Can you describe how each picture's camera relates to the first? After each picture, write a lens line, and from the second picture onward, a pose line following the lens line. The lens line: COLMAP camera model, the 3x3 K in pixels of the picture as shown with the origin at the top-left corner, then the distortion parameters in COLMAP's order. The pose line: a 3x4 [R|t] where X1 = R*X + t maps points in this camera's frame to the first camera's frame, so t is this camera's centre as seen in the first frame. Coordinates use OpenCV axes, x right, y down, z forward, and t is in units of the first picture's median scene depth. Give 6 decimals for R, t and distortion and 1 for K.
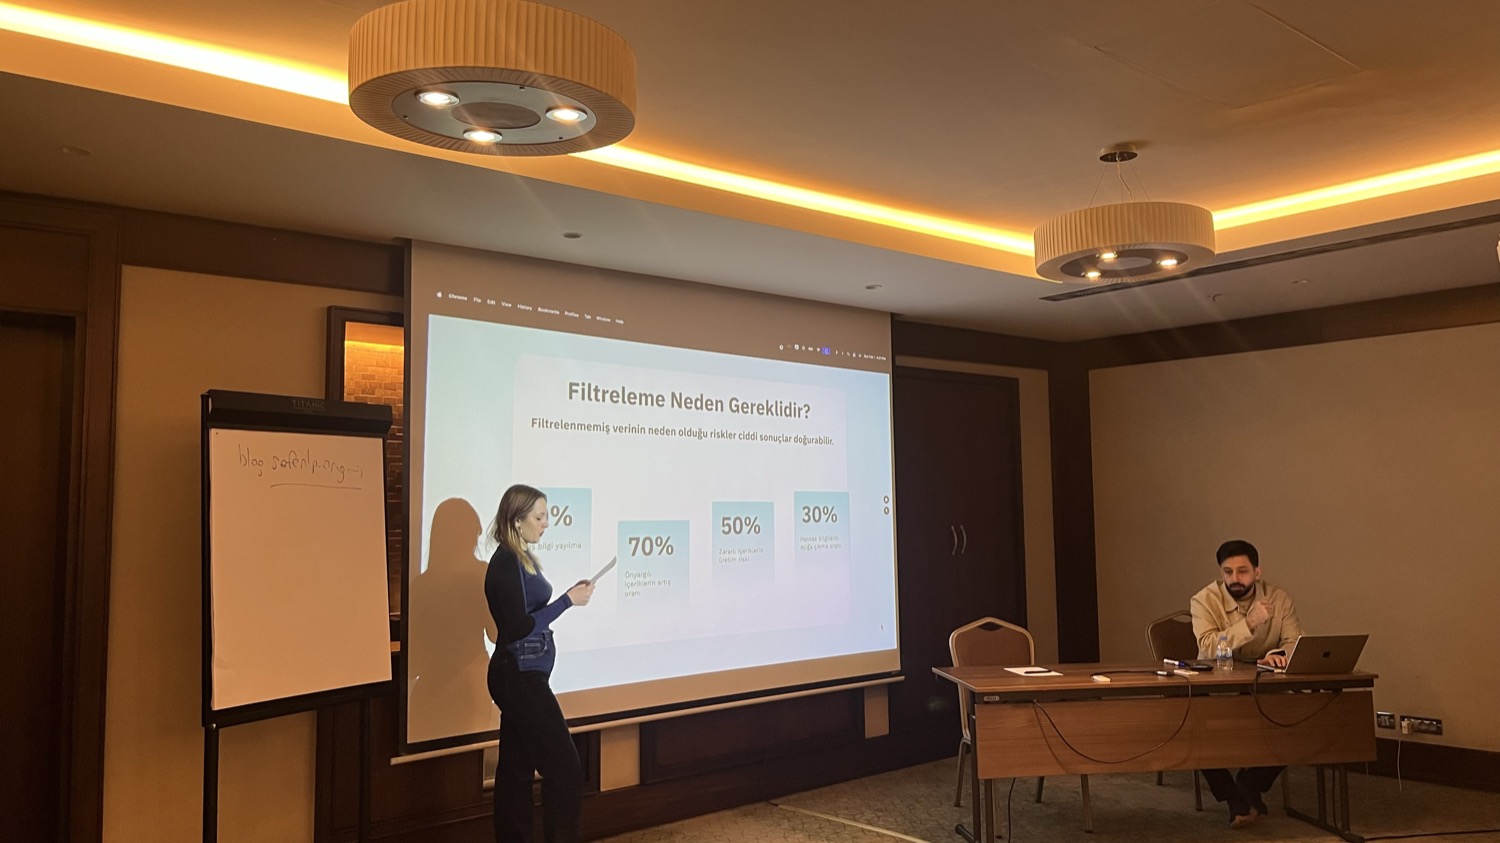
lens RADIAL K [[1131.6, 0, 754.9], [0, 1131.6, 429.2], [0, 0, 1]] dist [0.058745, -0.077569]
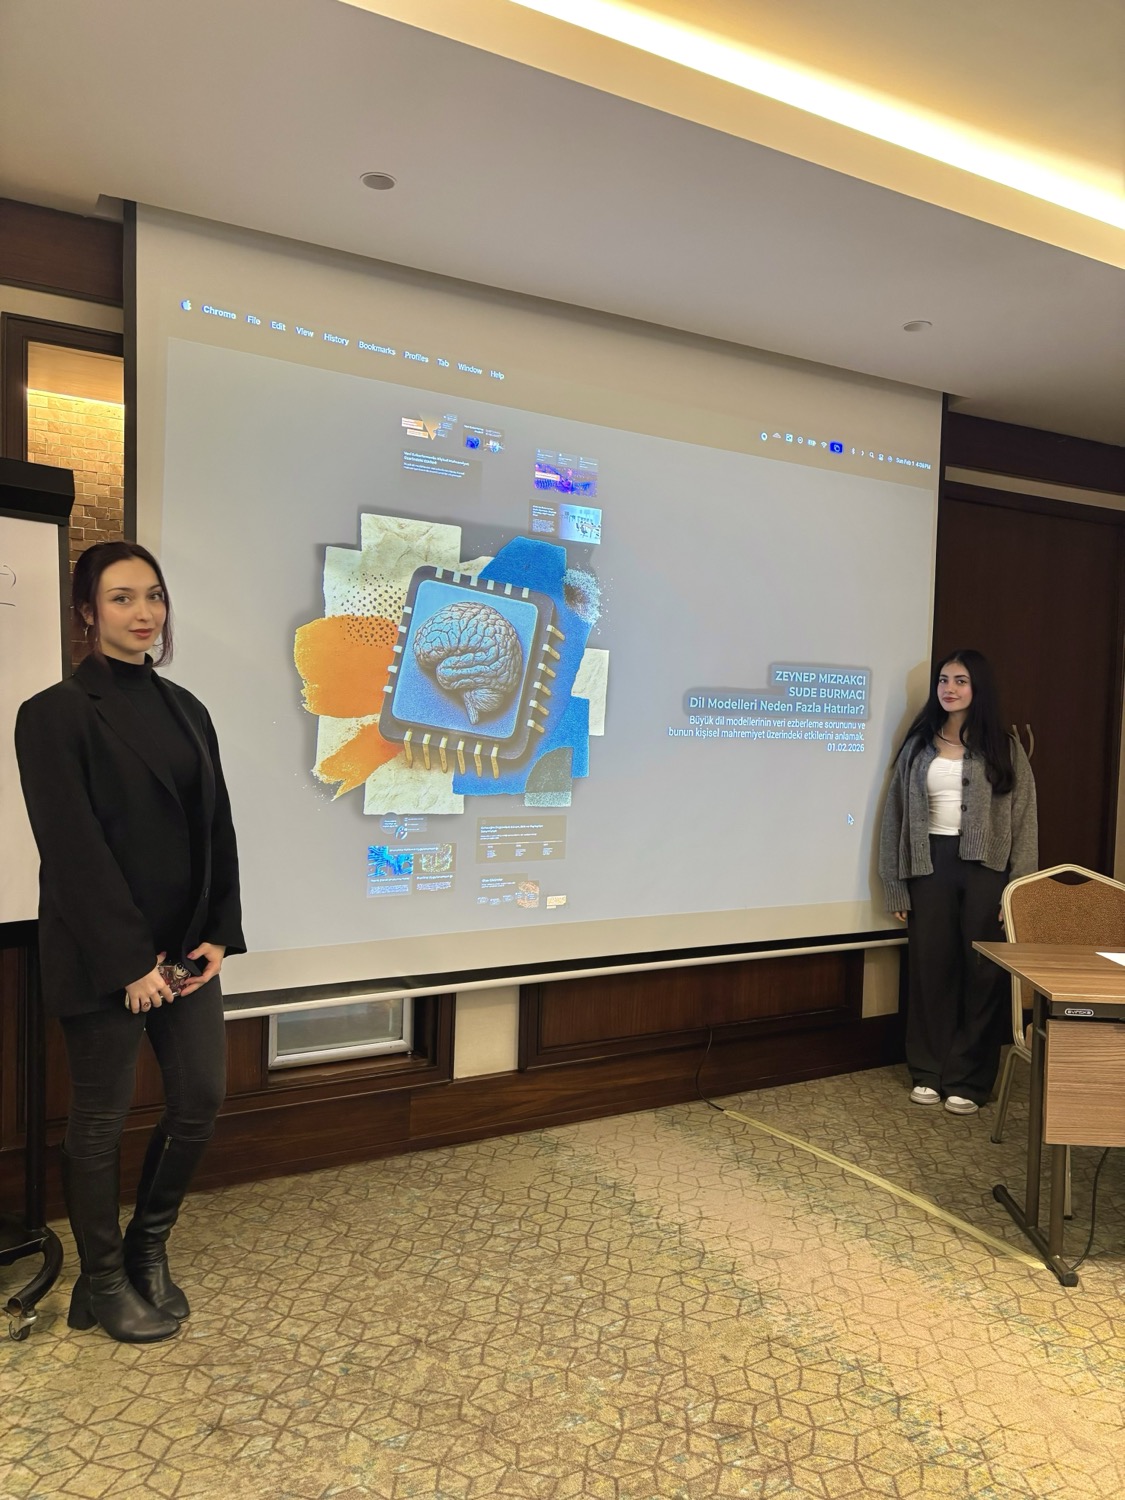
lens RADIAL K [[1128.5, 0, 573.2], [0, 1128.5, 773.6], [0, 0, 1]] dist [0.030760, -0.003767]
pose [[0.982525, 0.050388, -0.179183, 0.047080], [-0.027119, 0.991141, 0.130016, 0.042927], [0.184147, -0.122885, 0.975187, 0.360509]]
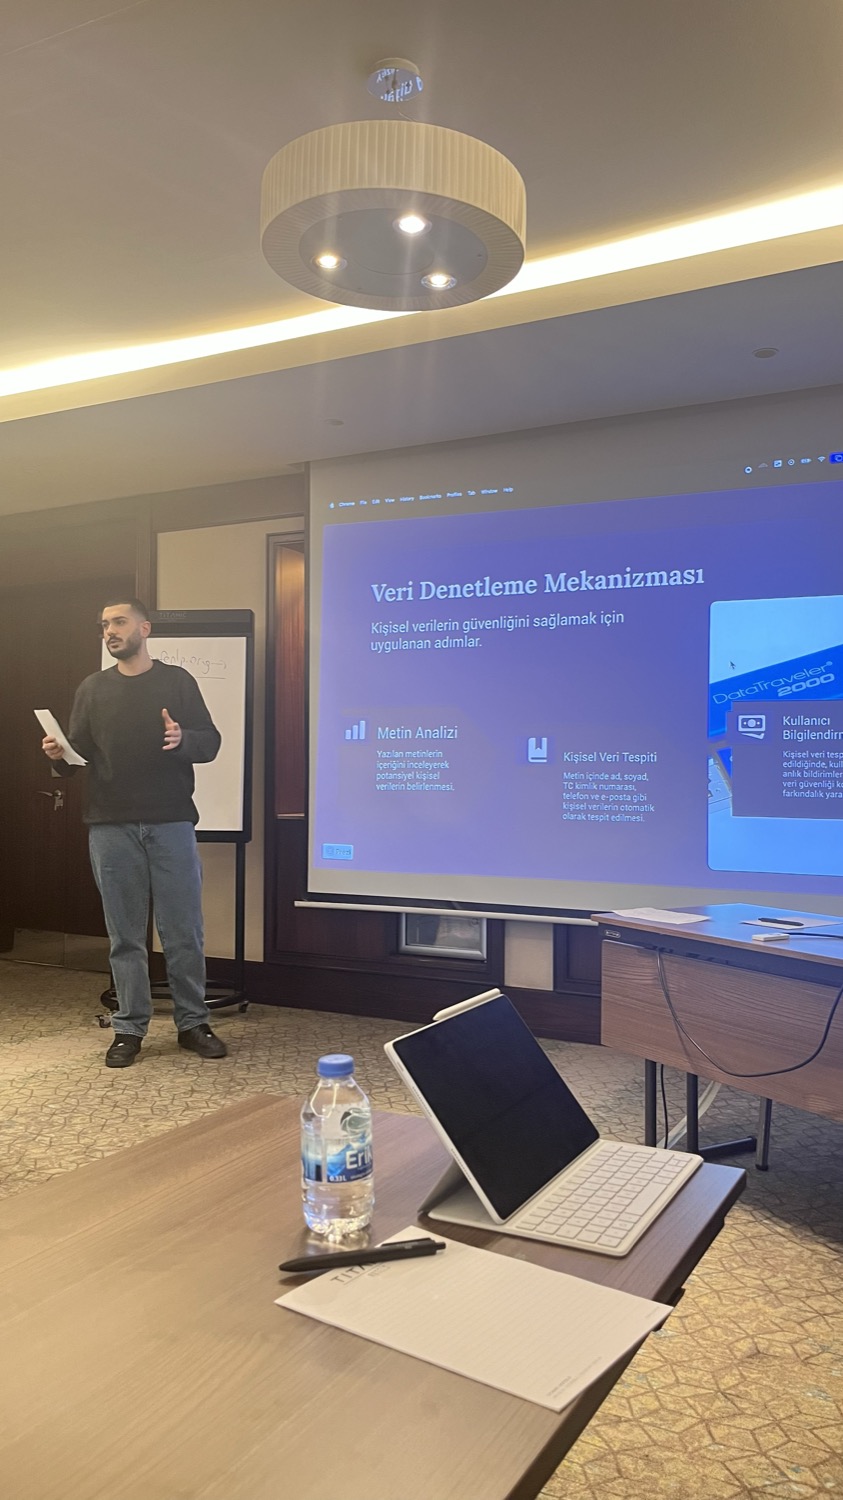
lens RADIAL K [[1131.6, 0, 418.8], [0, 1131.6, 759.5], [0, 0, 1]] dist [0.058745, -0.077569]
pose [[0.379647, 0.005503, -0.925115, 0.711833], [0.055607, 0.998039, 0.028756, 0.093918], [0.923459, -0.062360, 0.378596, 0.569519]]
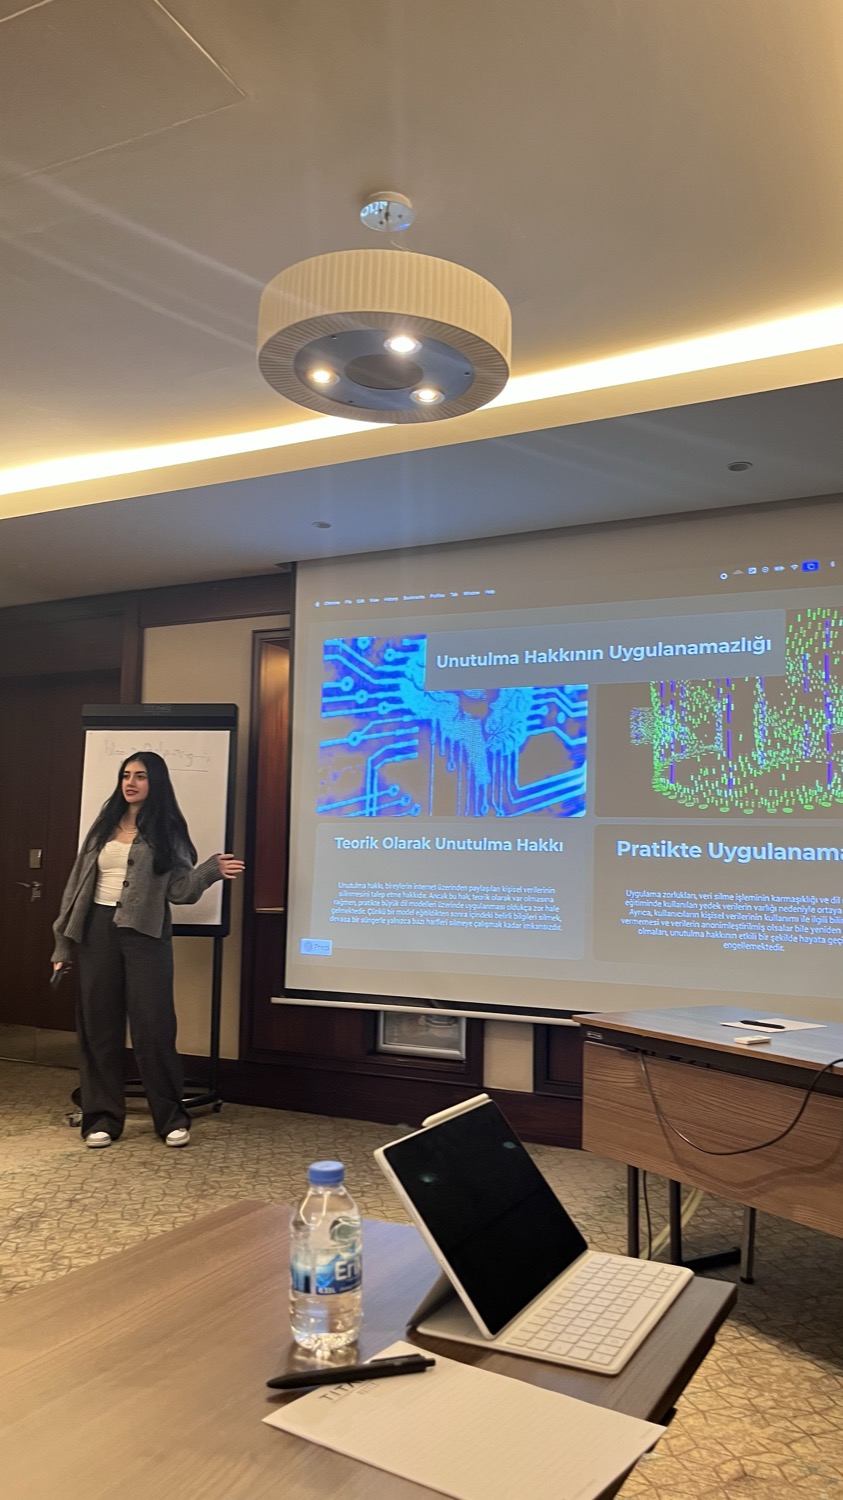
lens RADIAL K [[1131.6, 0, 412.5], [0, 1131.6, 763.5], [0, 0, 1]] dist [0.058745, -0.077569]
pose [[0.392791, -0.061987, -0.917536, 0.714838], [0.043478, 0.997862, -0.048801, 0.091569], [0.918599, -0.020724, 0.394647, 0.565328]]
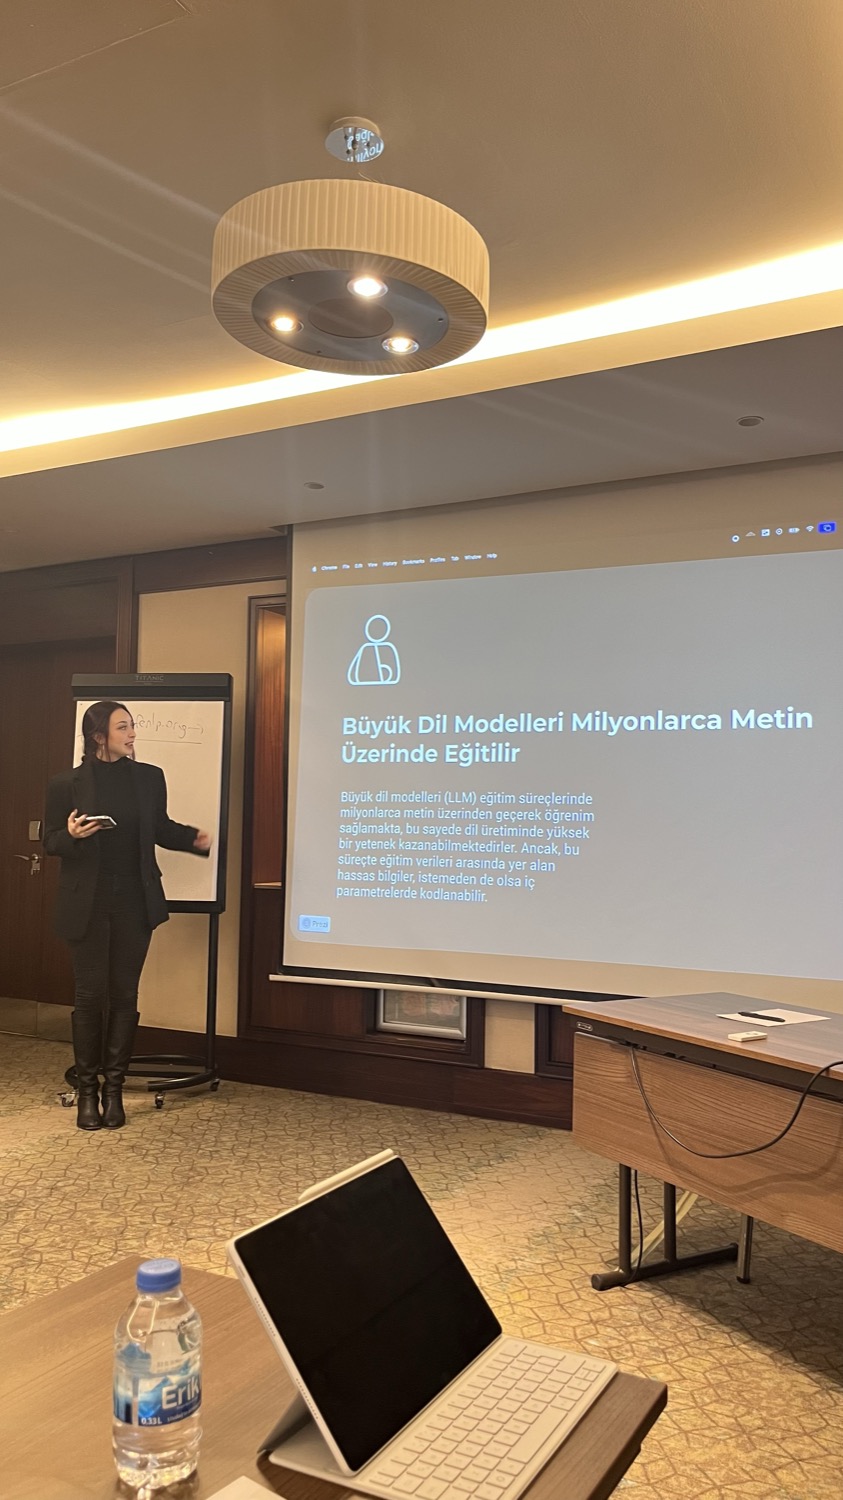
lens RADIAL K [[1131.6, 0, 424.6], [0, 1131.6, 769.4], [0, 0, 1]] dist [0.058745, -0.077569]
pose [[0.378765, -0.026980, -0.925099, 0.693726], [0.044510, 0.998949, -0.010910, 0.083124], [0.924422, -0.037044, 0.379568, 0.601559]]
